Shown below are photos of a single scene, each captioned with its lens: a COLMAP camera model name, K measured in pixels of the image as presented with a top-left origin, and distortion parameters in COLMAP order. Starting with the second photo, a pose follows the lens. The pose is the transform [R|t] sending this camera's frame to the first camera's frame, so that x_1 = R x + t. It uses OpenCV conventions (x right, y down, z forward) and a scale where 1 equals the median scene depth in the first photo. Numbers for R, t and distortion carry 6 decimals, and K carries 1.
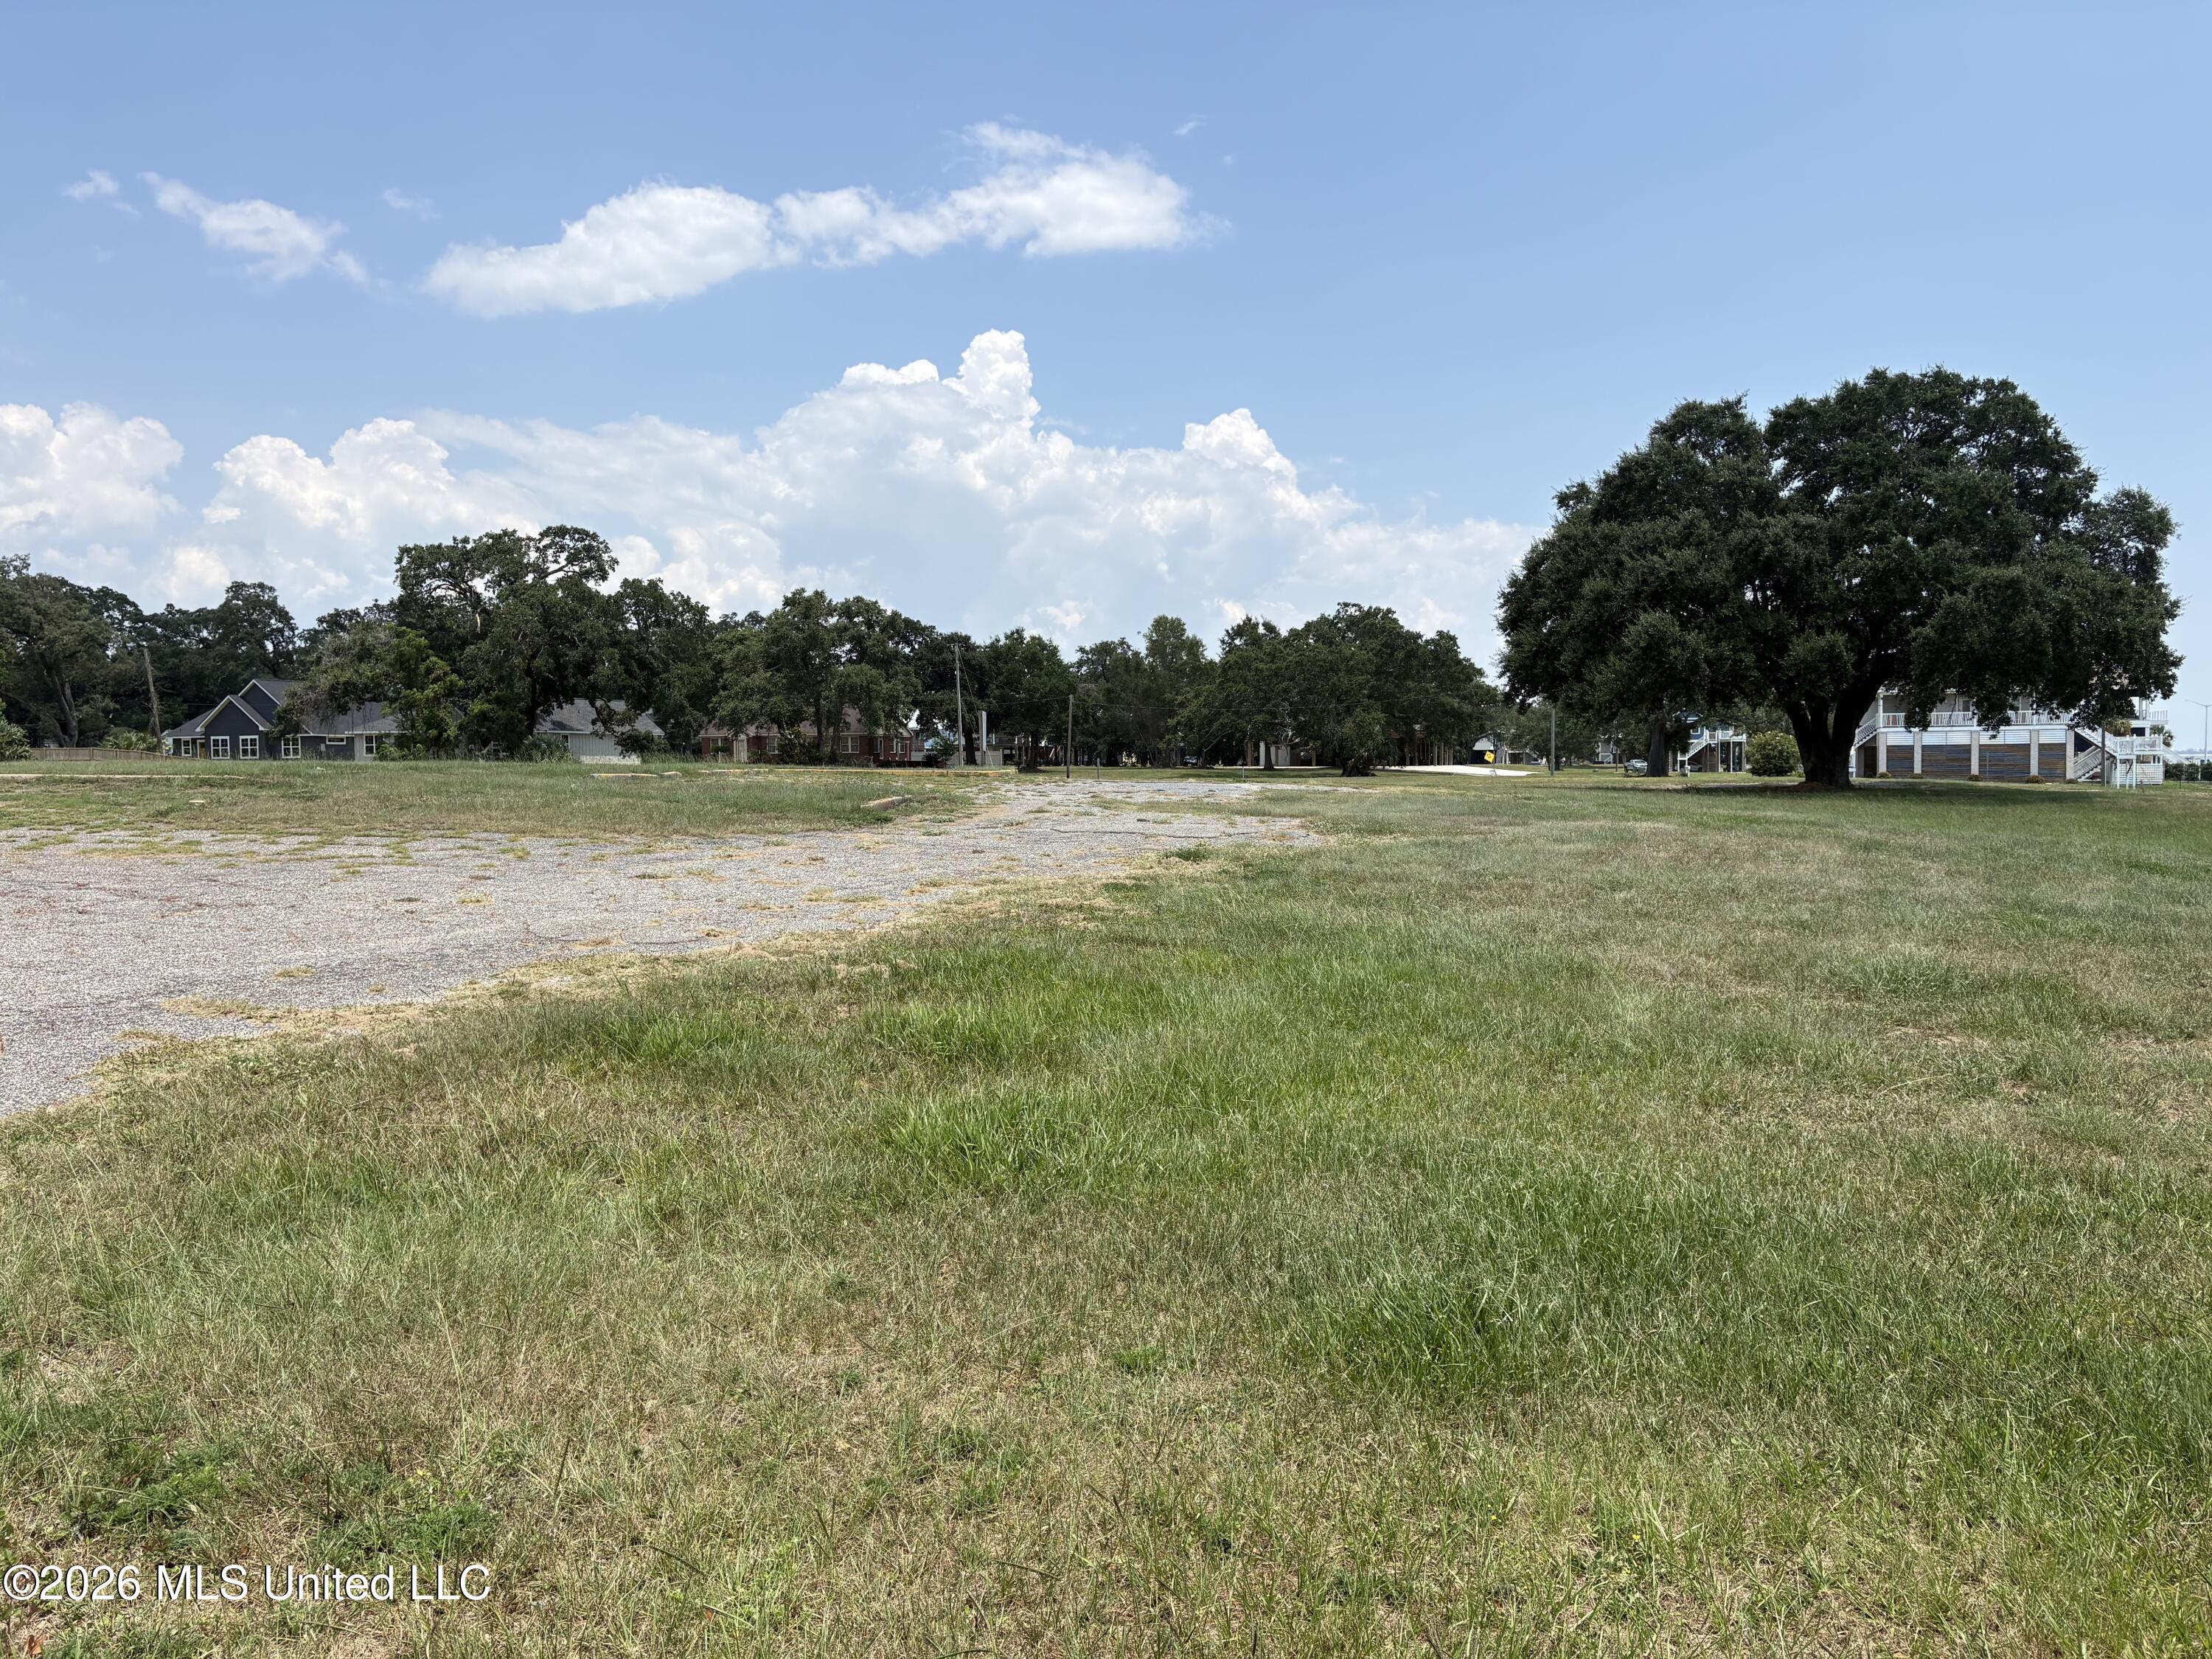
lens RADIAL K [[1666.5, 0, 1115.1], [0, 1666.5, 819.2], [0, 0, 1]] dist [0.041397, -0.038831]
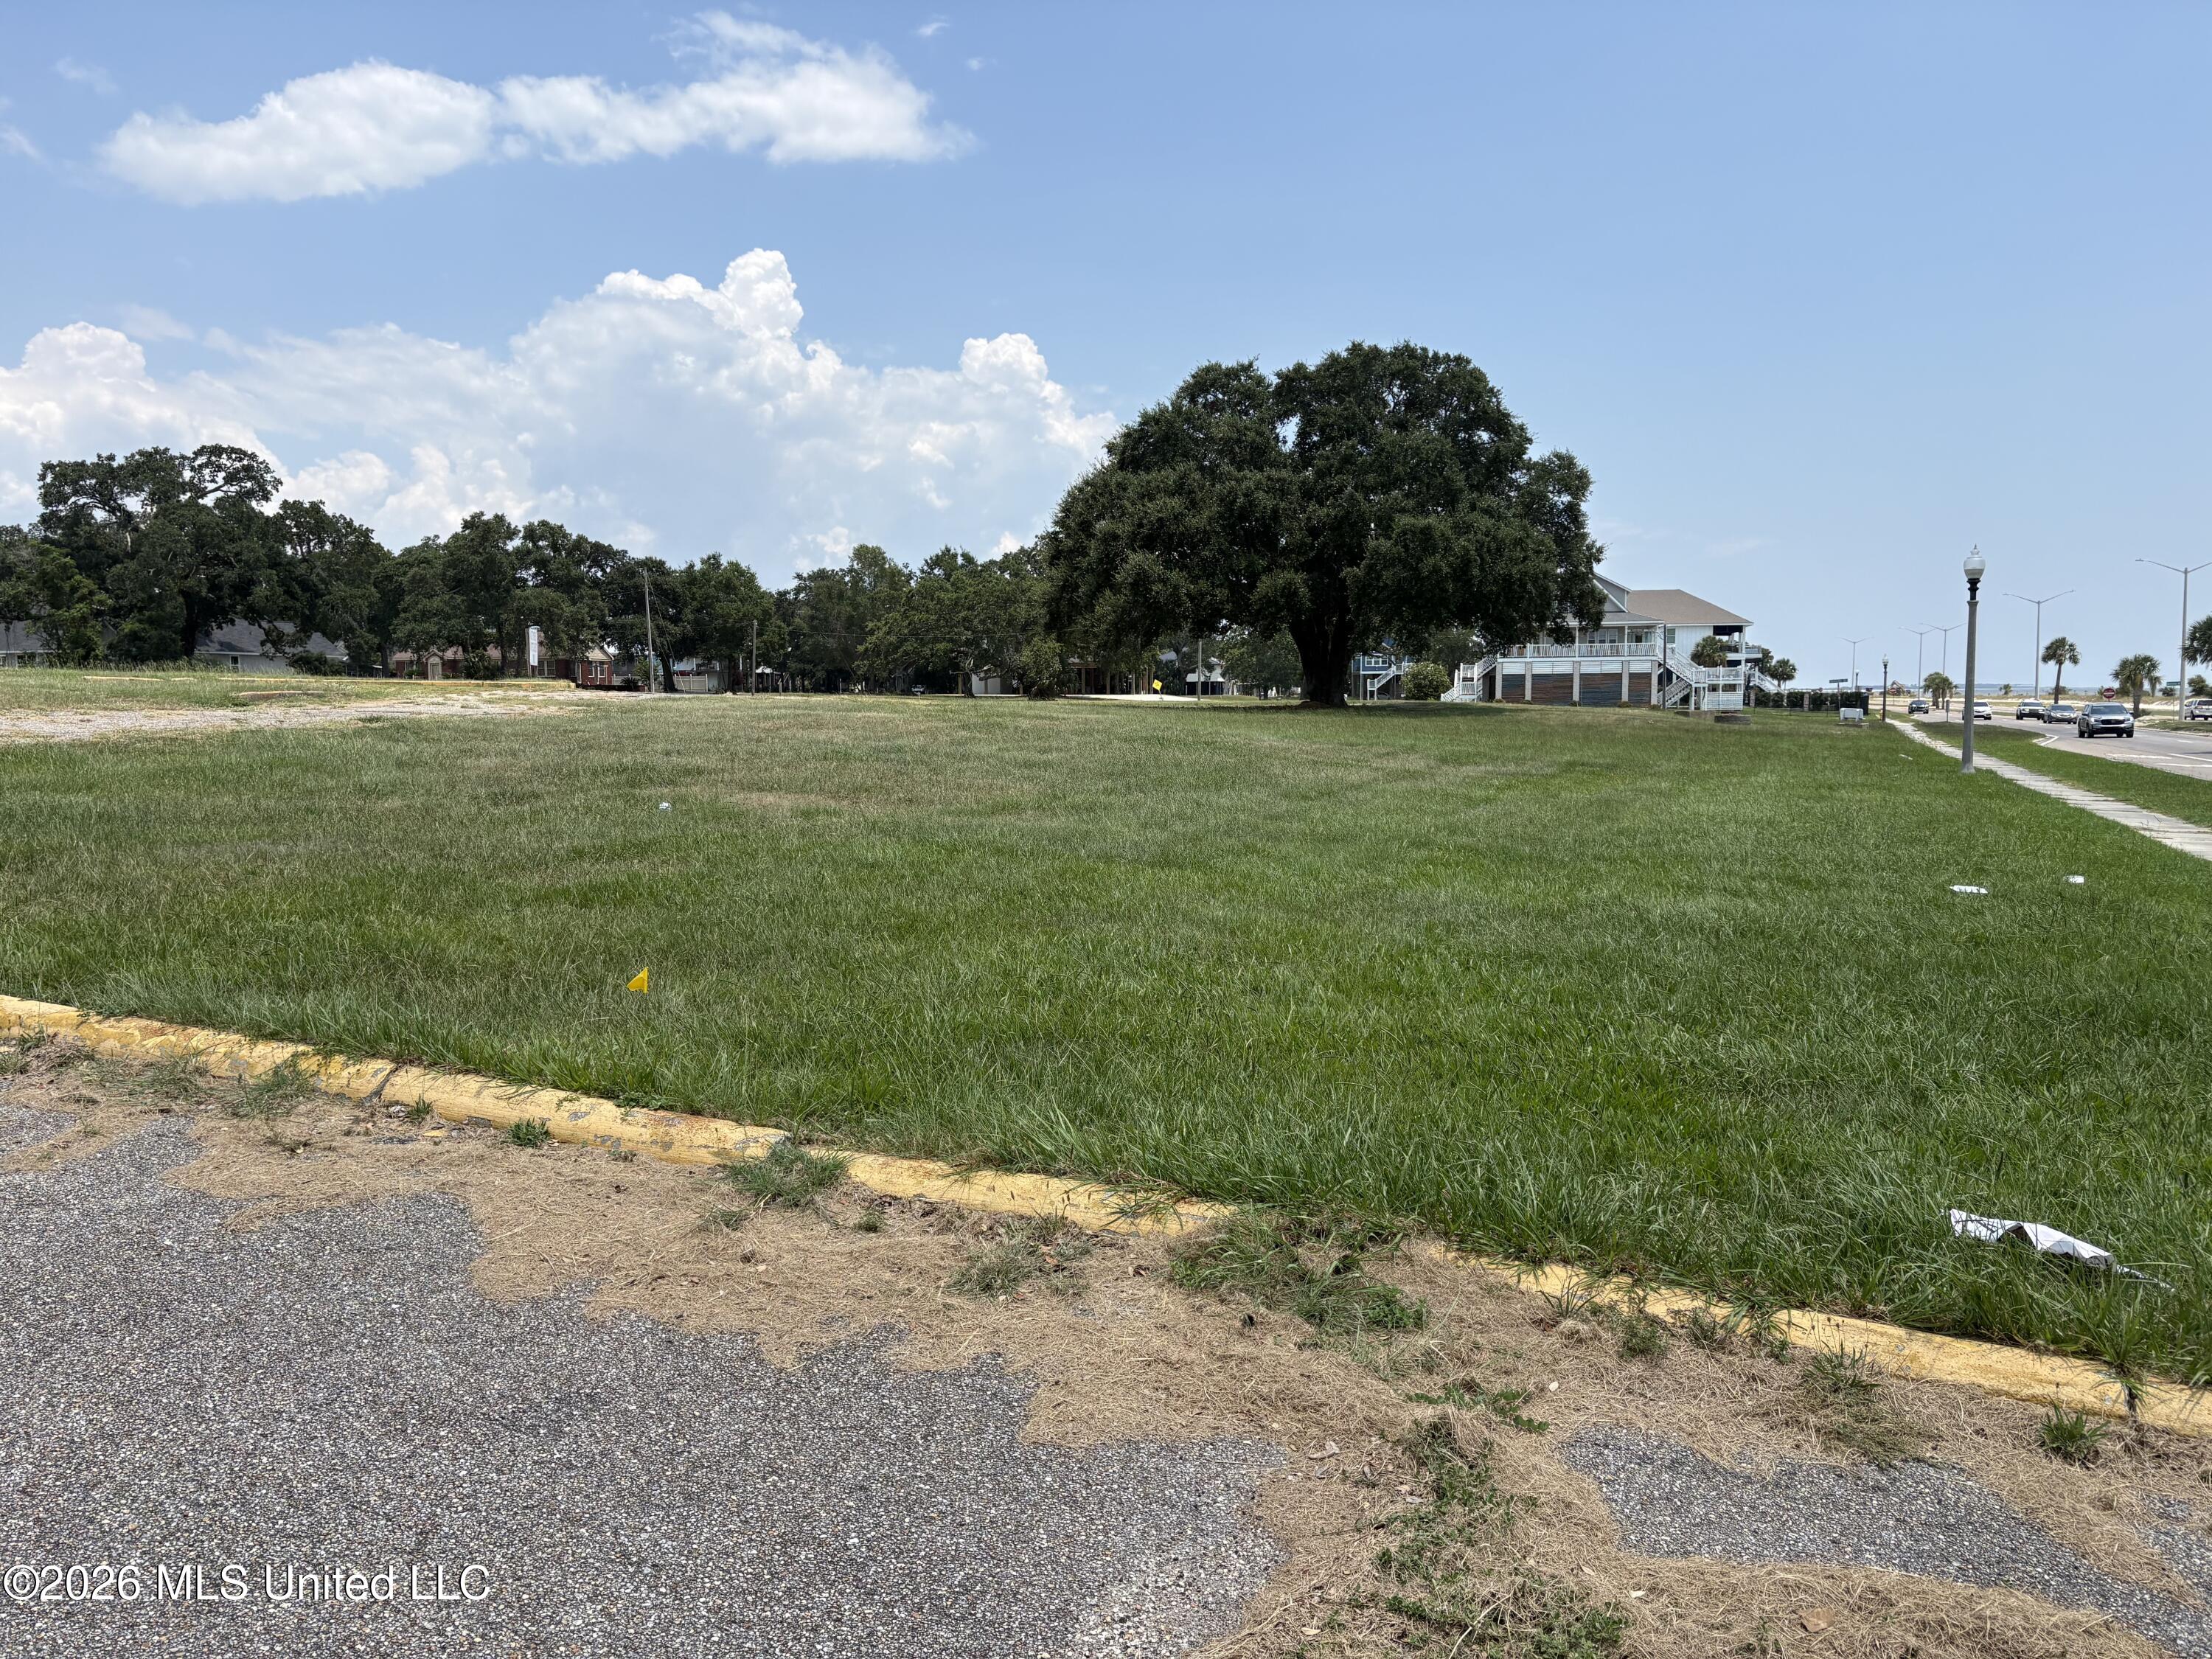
lens RADIAL K [[1666.5, 0, 1098.5], [0, 1666.5, 905.3], [0, 0, 1]] dist [0.041397, -0.038831]
pose [[0.992799, -0.012008, 0.119185, 0.070063], [0.000966, 0.995734, 0.092269, 0.006808], [-0.119785, -0.091489, 0.988575, -0.081699]]
